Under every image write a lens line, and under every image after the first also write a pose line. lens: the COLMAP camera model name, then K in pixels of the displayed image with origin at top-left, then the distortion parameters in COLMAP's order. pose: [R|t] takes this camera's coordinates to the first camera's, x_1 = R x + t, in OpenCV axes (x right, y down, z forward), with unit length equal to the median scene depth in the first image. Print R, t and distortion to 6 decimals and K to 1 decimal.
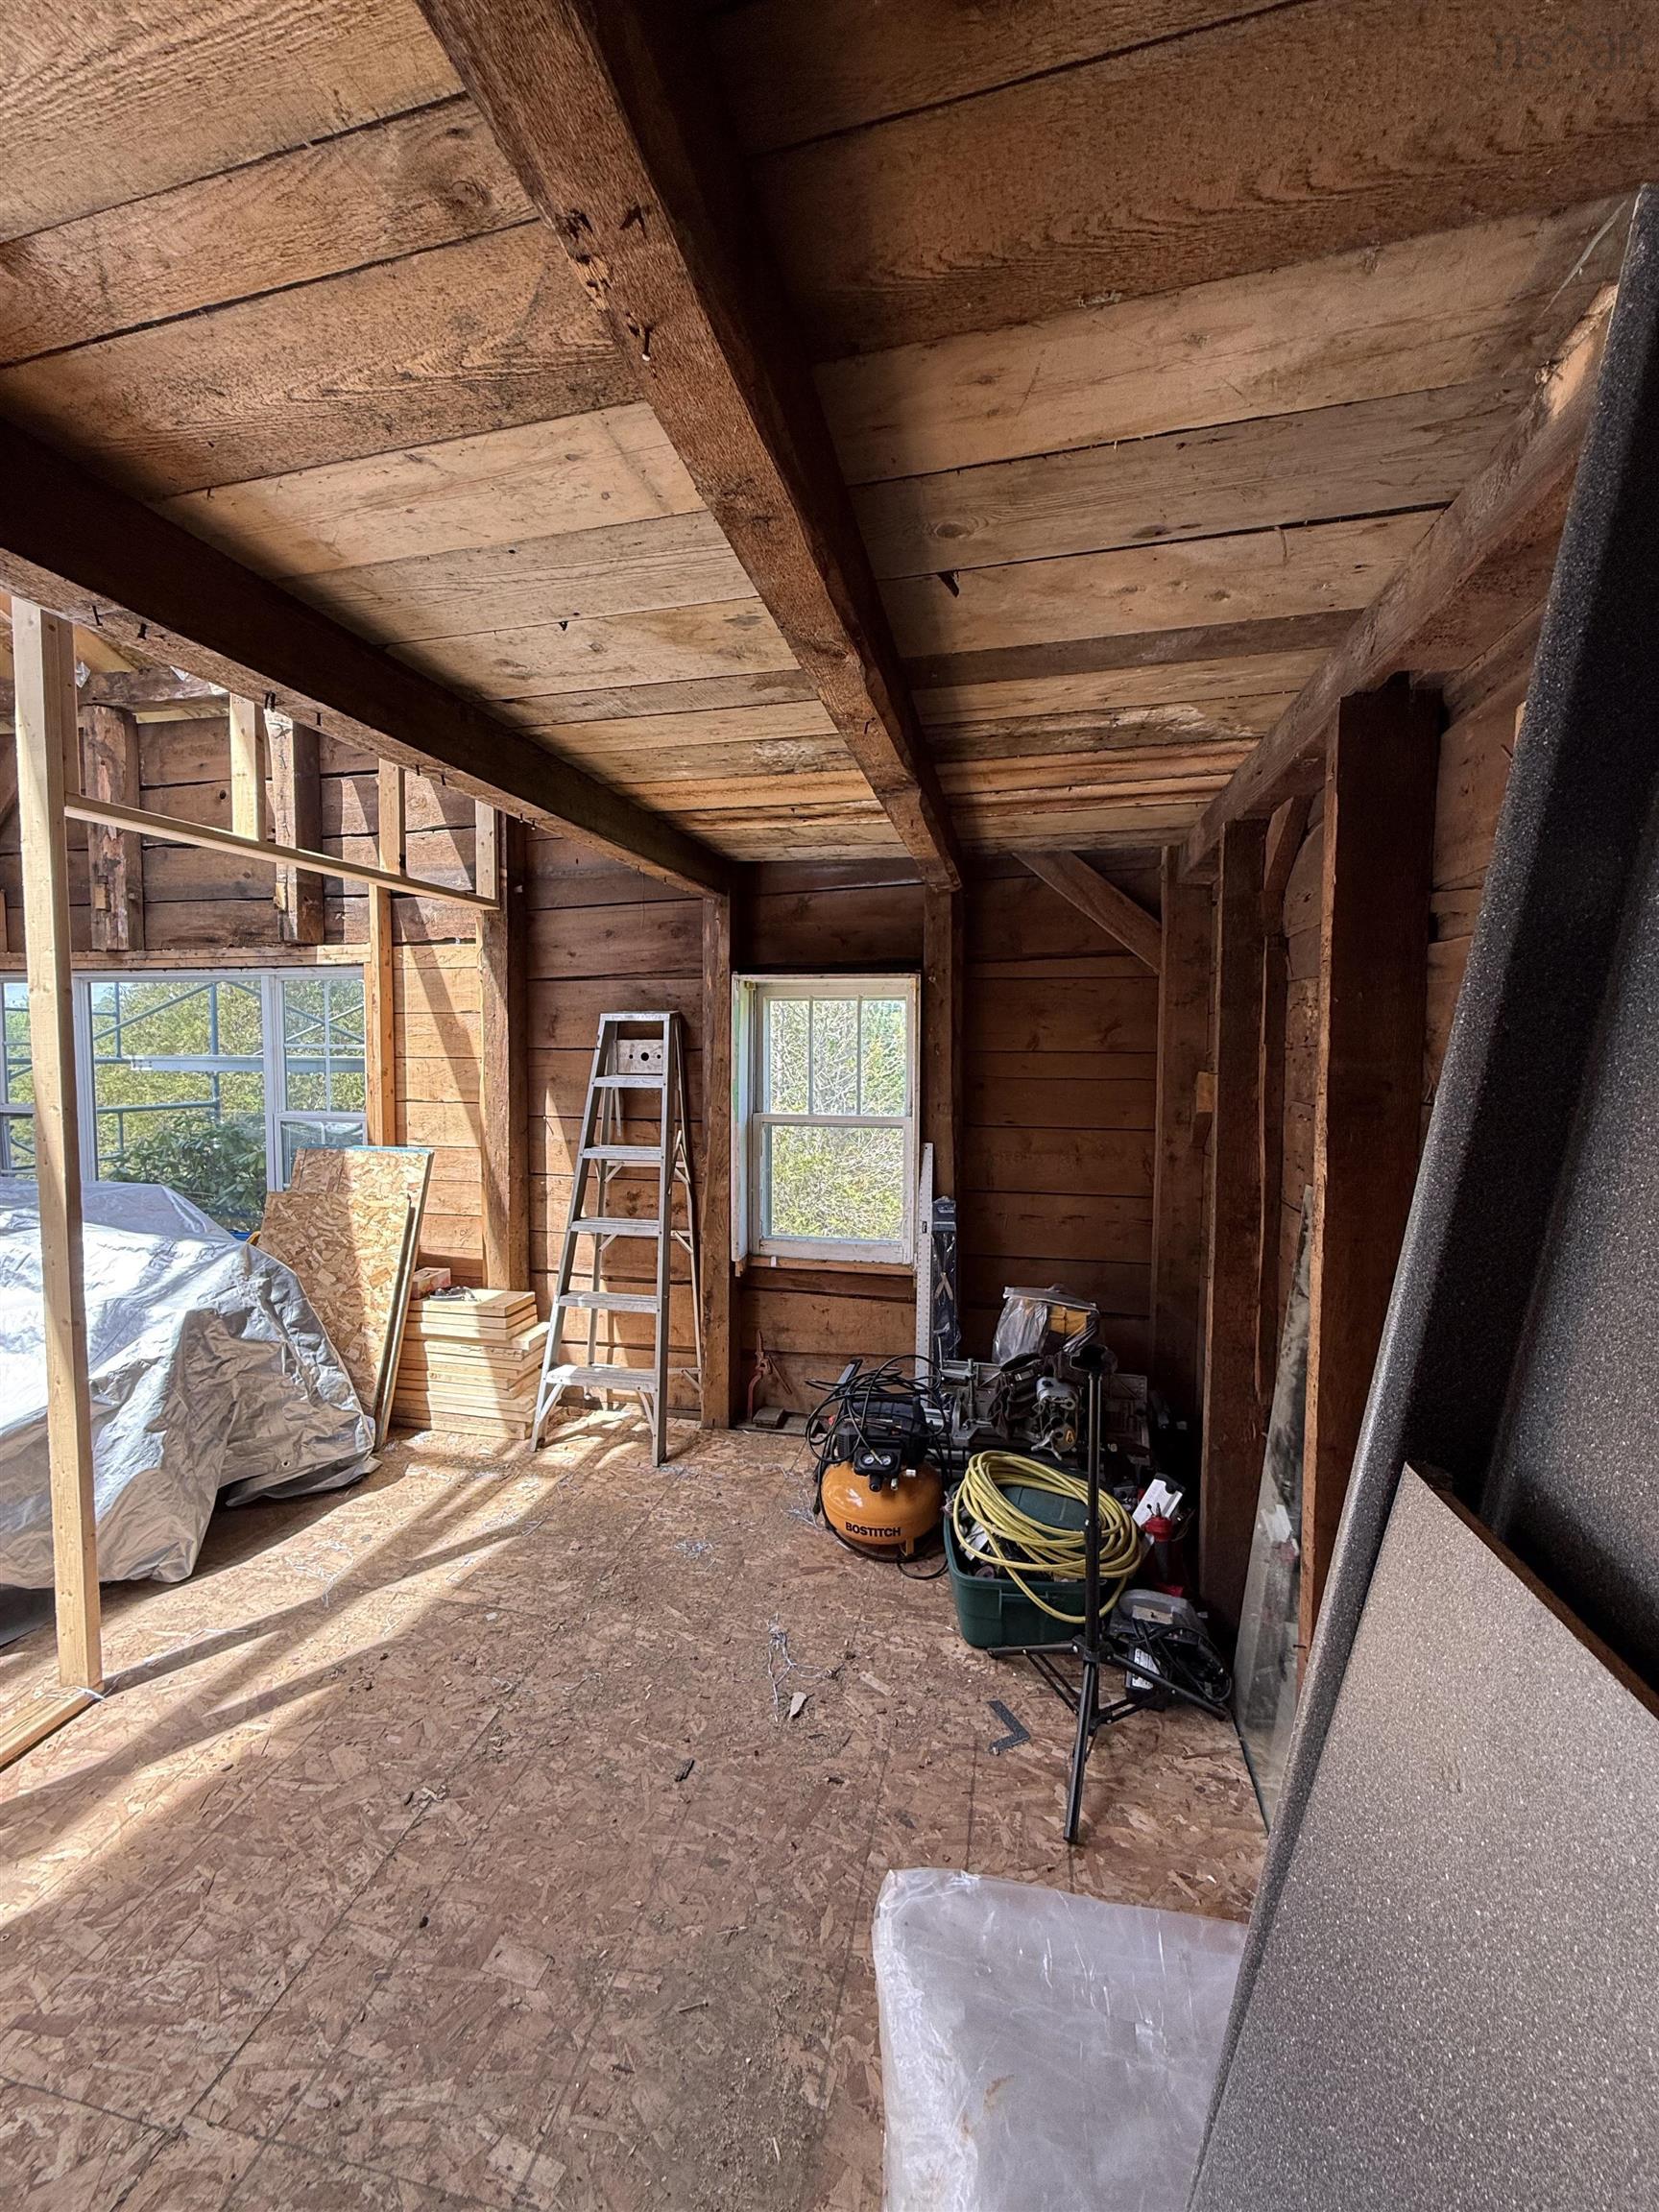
lens RADIAL K [[878.3, 0, 831.1], [0, 878.3, 1098.9], [0, 0, 1]] dist [-0.000241, 0.000124]
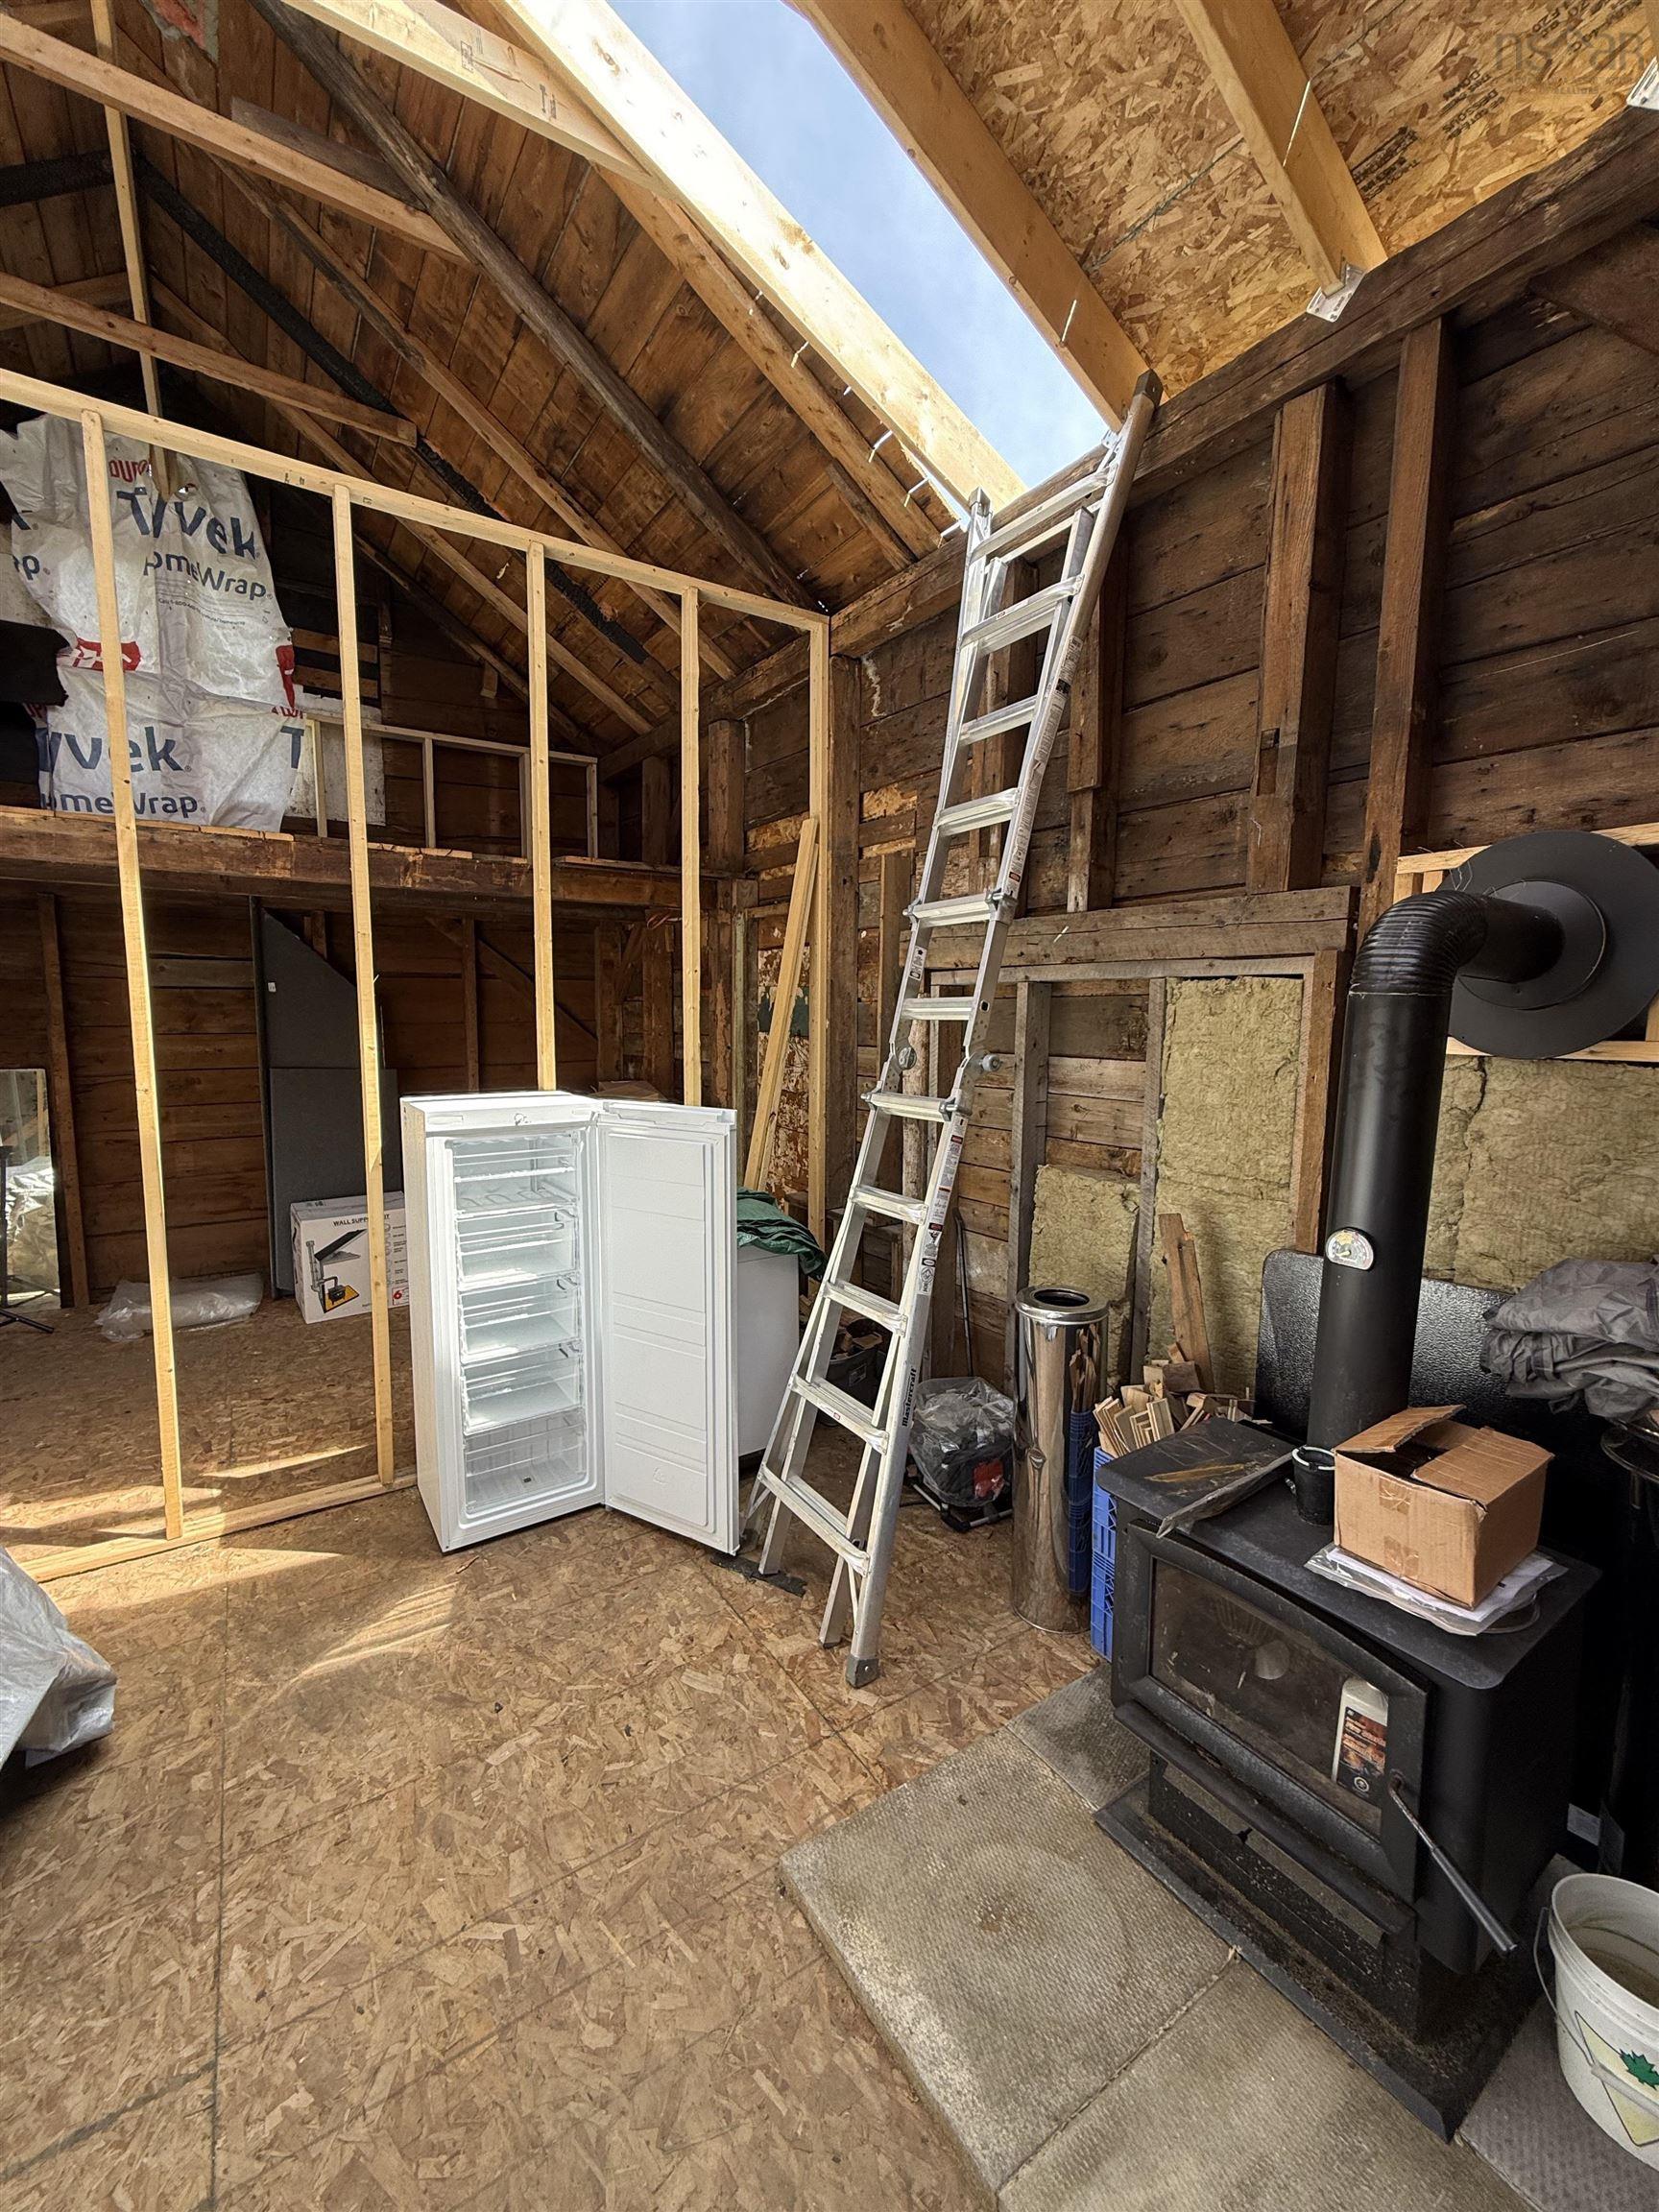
lens RADIAL K [[878.3, 0, 830.9], [0, 878.3, 1099.8], [0, 0, 1]] dist [-0.000241, 0.000124]
pose [[-0.718416, -0.084320, 0.690485, -1.853469], [0.028450, 0.988234, 0.150282, -0.067925], [-0.695032, 0.127609, -0.707564, 0.715471]]
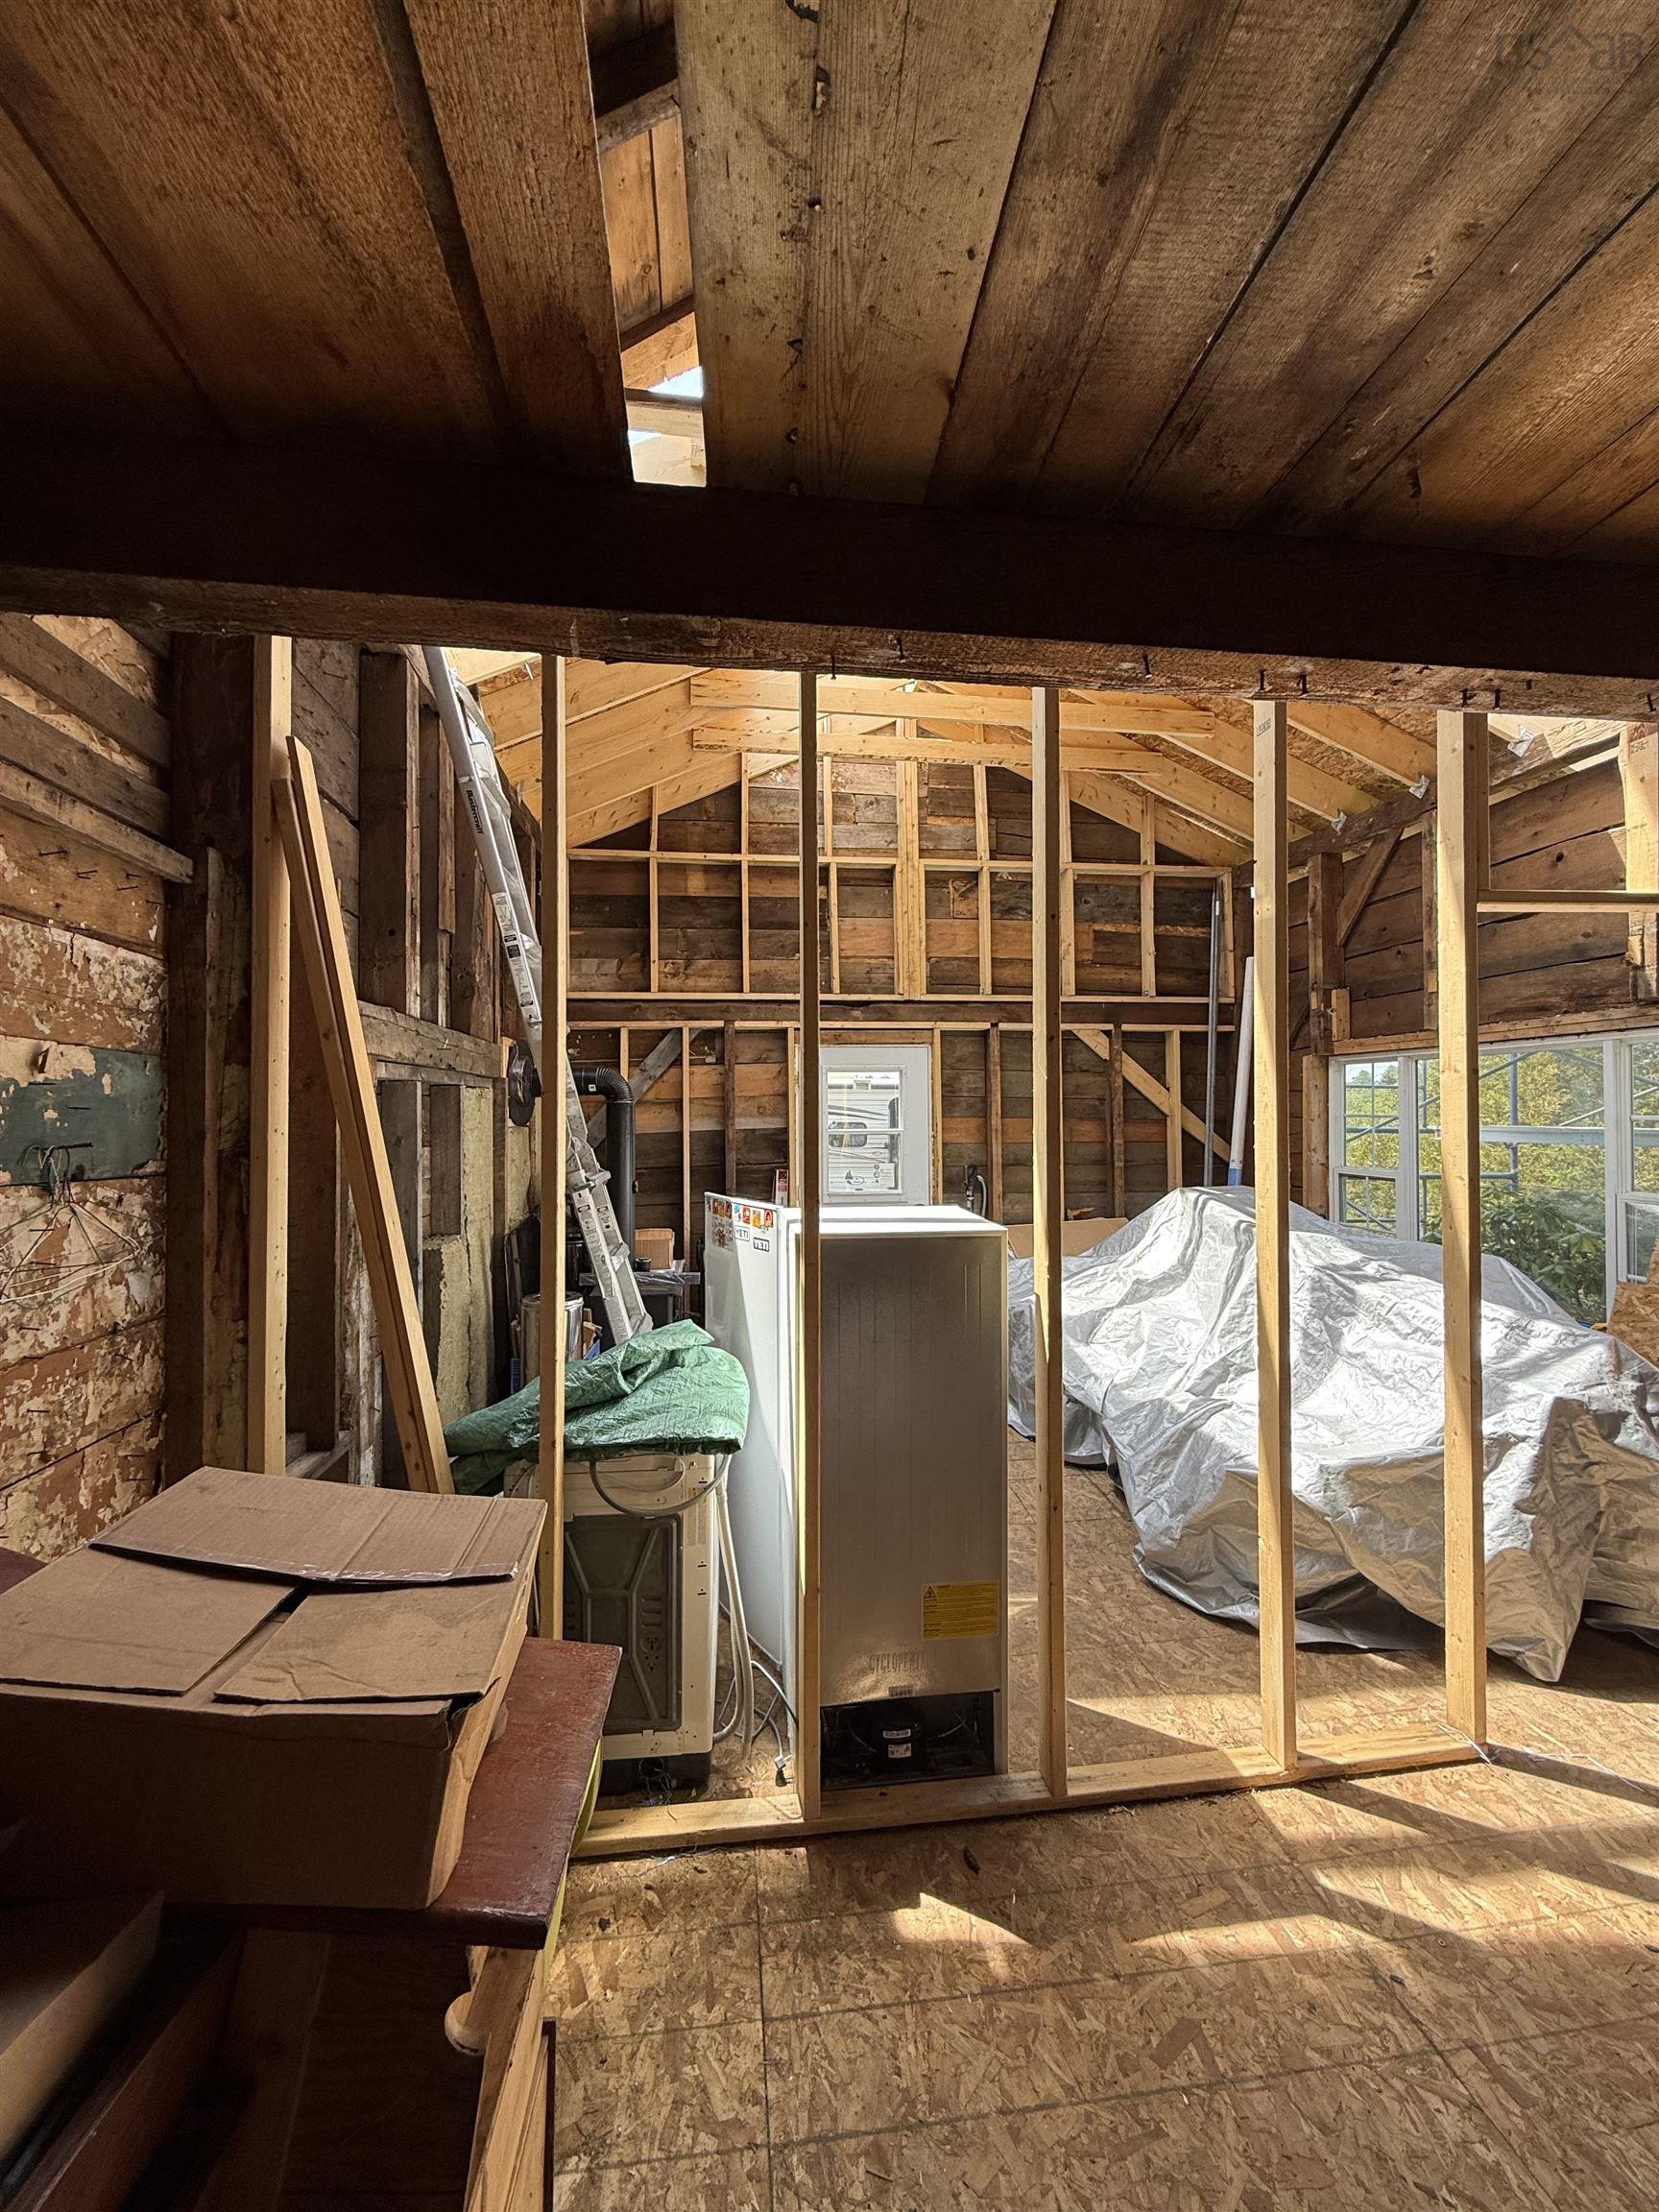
lens RADIAL K [[878.3, 0, 831.8], [0, 878.3, 1099.3], [0, 0, 1]] dist [-0.000241, 0.000124]
pose [[0.333048, -0.020902, -0.942678, -0.083473], [-0.051615, 0.997851, -0.040361, -0.002385], [0.941496, 0.062098, 0.331254, -0.077467]]
